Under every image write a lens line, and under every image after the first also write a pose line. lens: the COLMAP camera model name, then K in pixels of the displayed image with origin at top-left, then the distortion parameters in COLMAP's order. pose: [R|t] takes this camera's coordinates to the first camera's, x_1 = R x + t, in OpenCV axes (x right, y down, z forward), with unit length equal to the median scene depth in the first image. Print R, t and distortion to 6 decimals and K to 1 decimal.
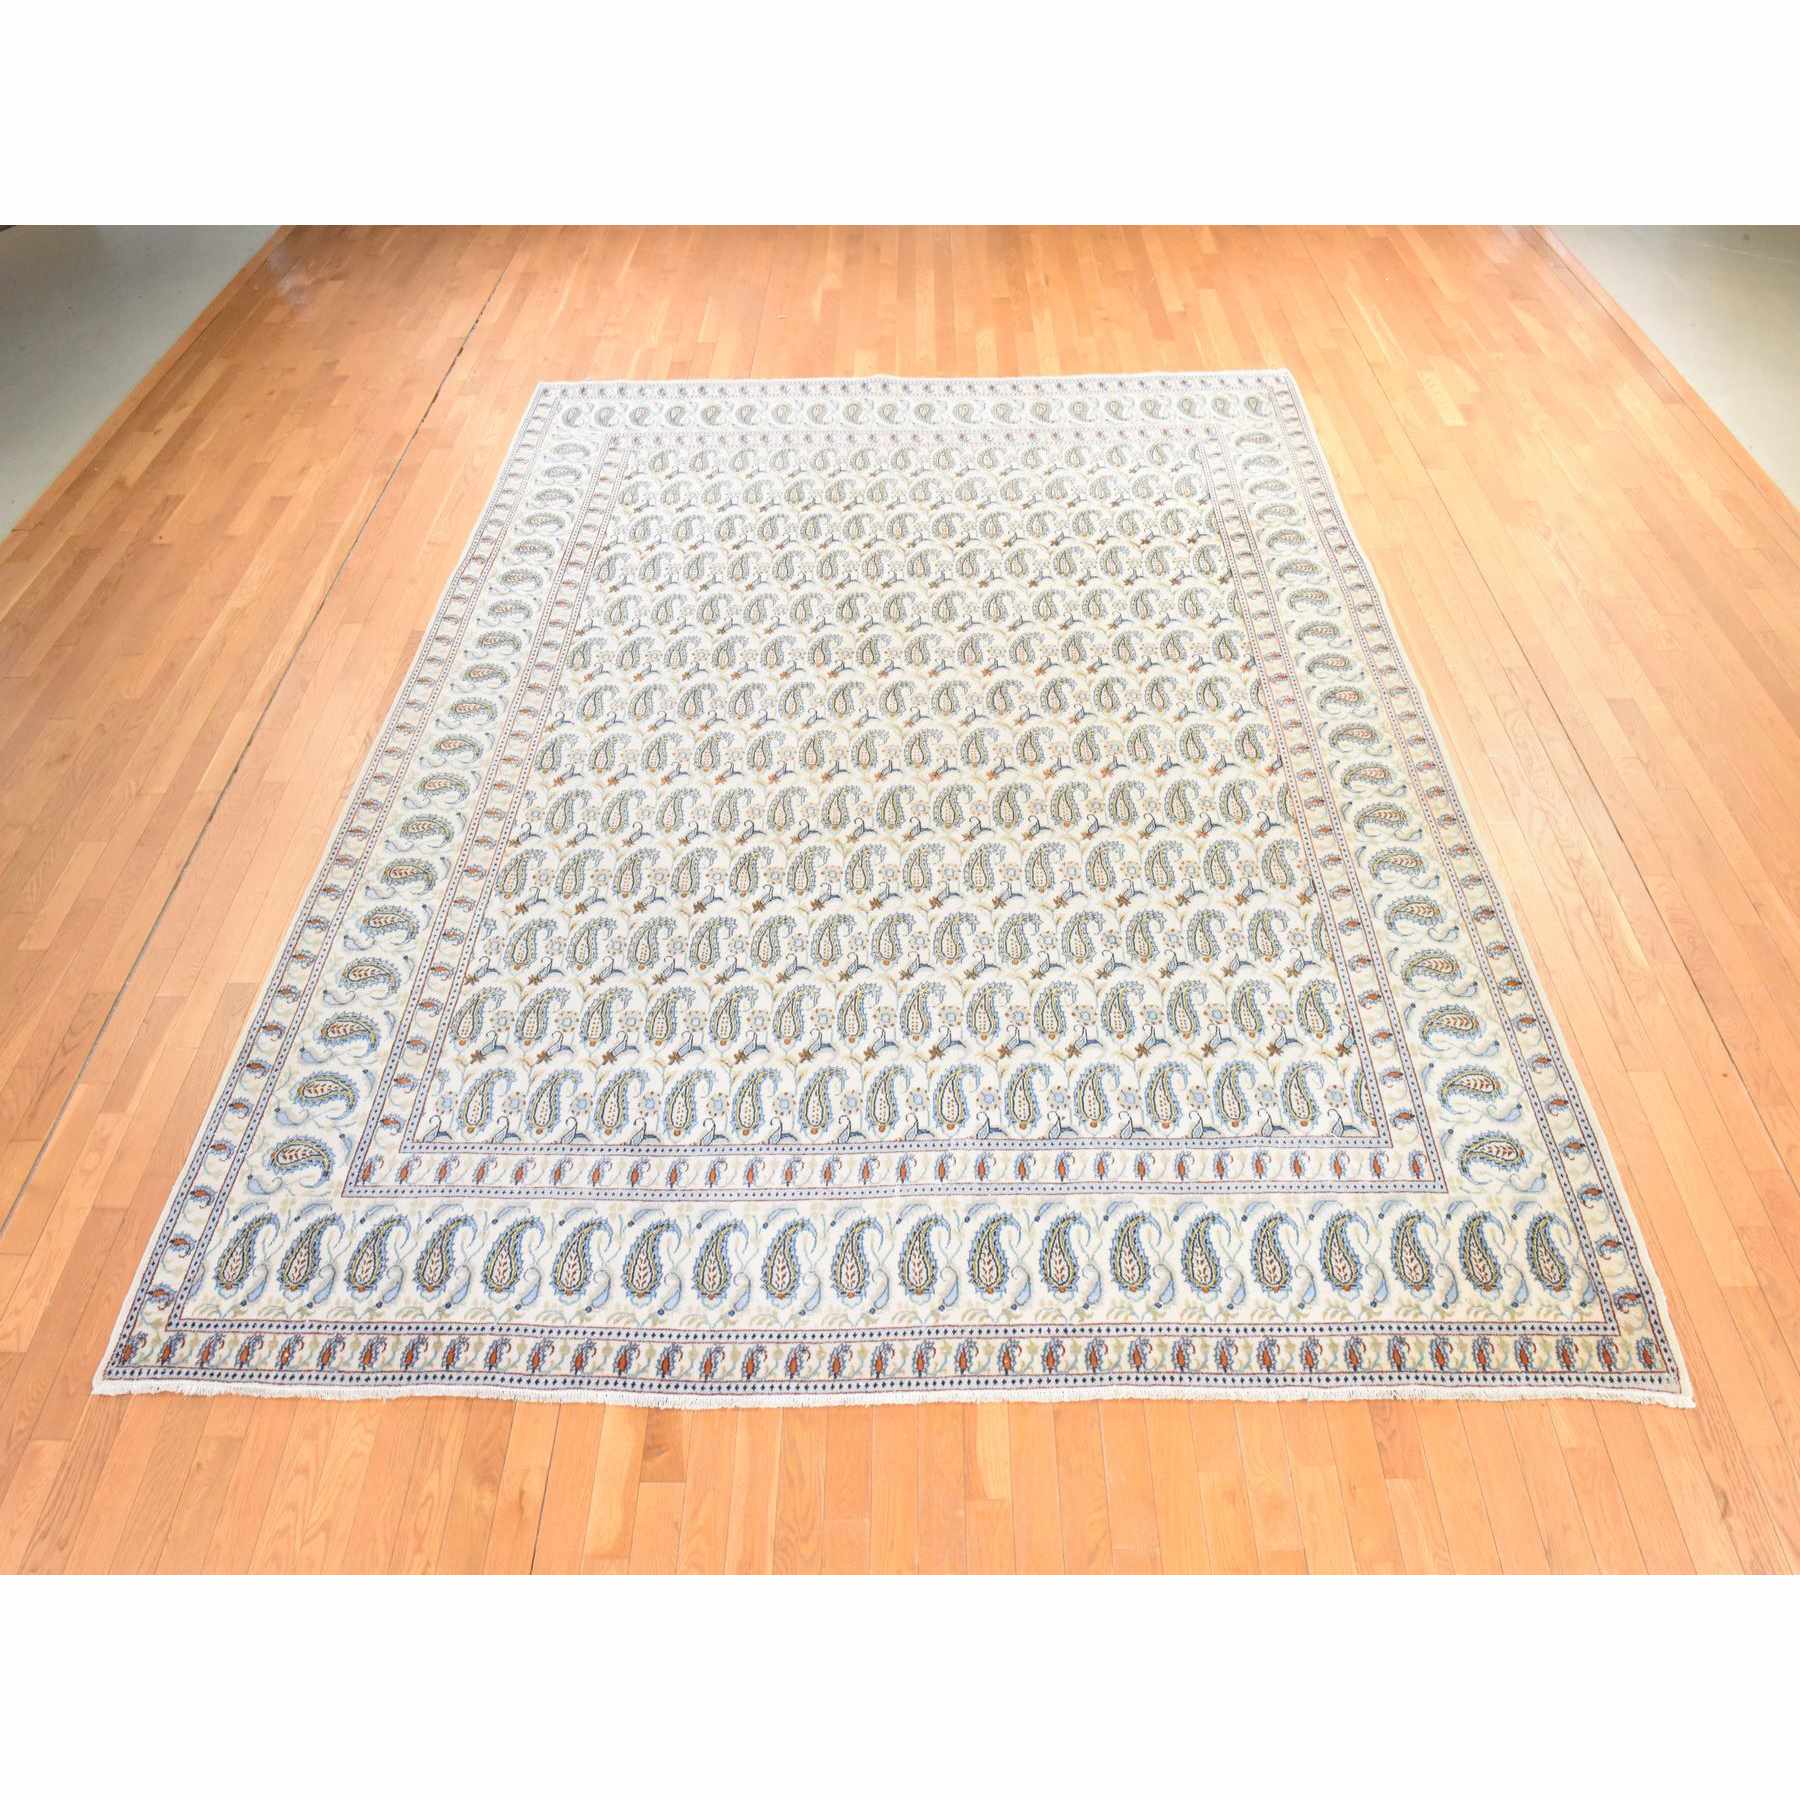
lens RADIAL K [[1115.6, 0, 901.2], [0, 1115.6, 872.0], [0, 0, 1]] dist [-0.022760, -0.016864]
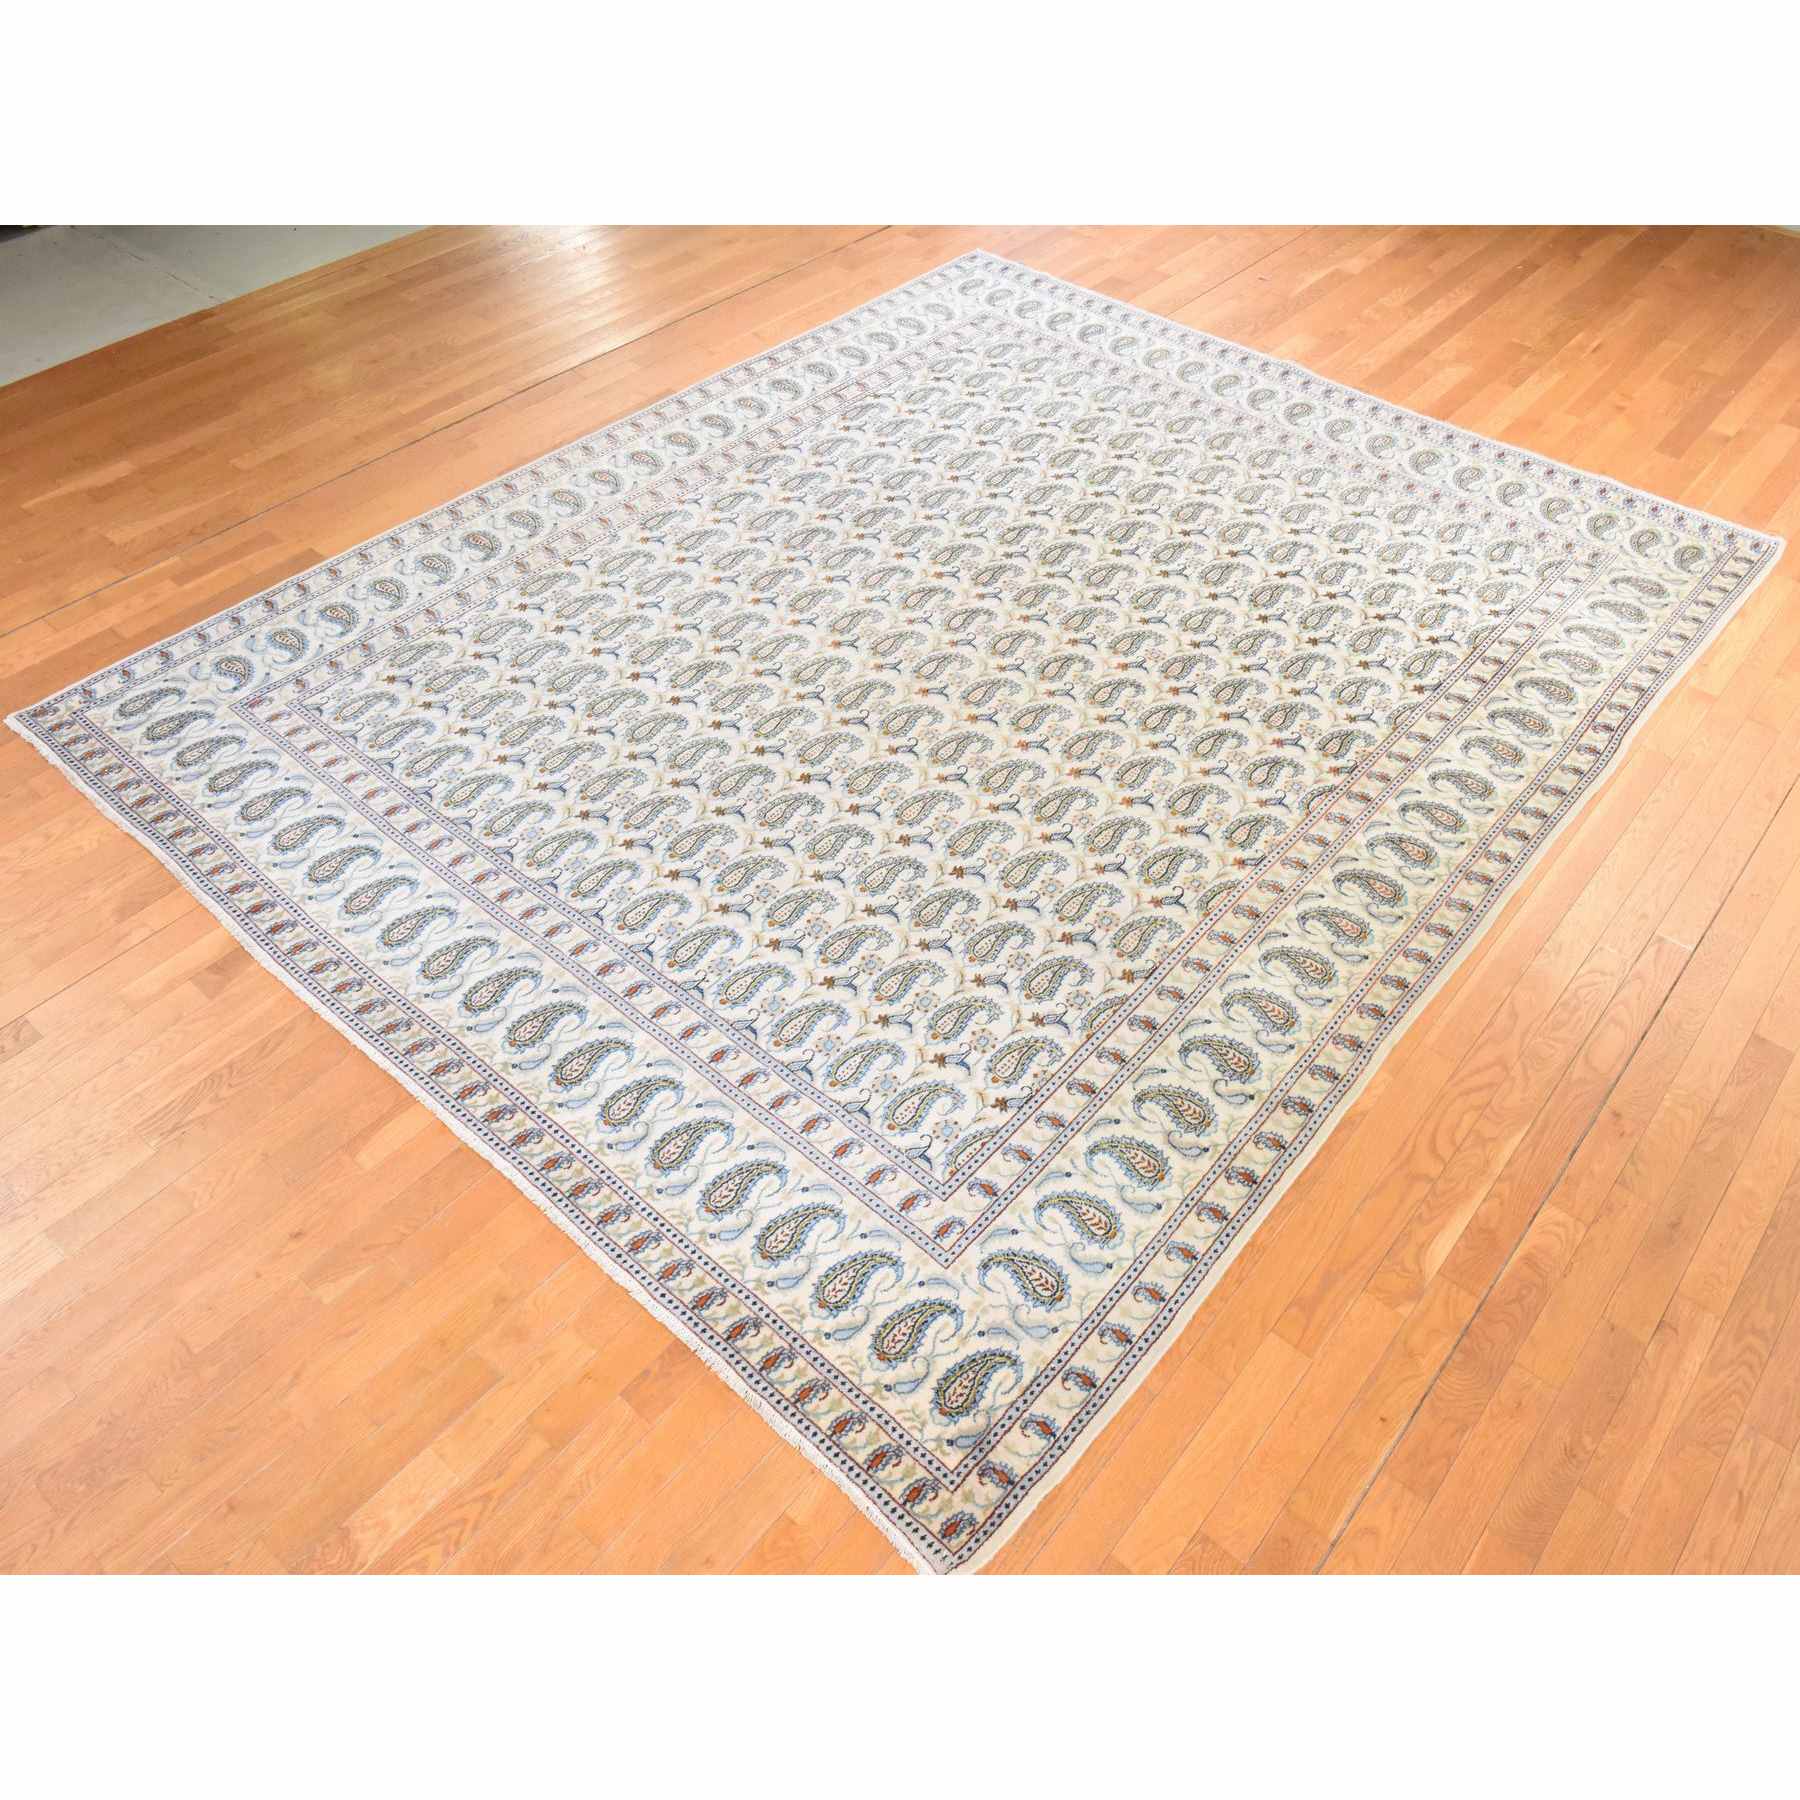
lens RADIAL K [[1347.2, 0, 900.0], [0, 1347.2, 900.0], [0, 0, 1]] dist [-0.012575, -0.016149]
pose [[0.763086, 0.499133, -0.410567, 0.565681], [-0.518511, 0.852025, 0.072108, -0.008337], [0.385805, 0.157859, 0.908975, -0.008279]]
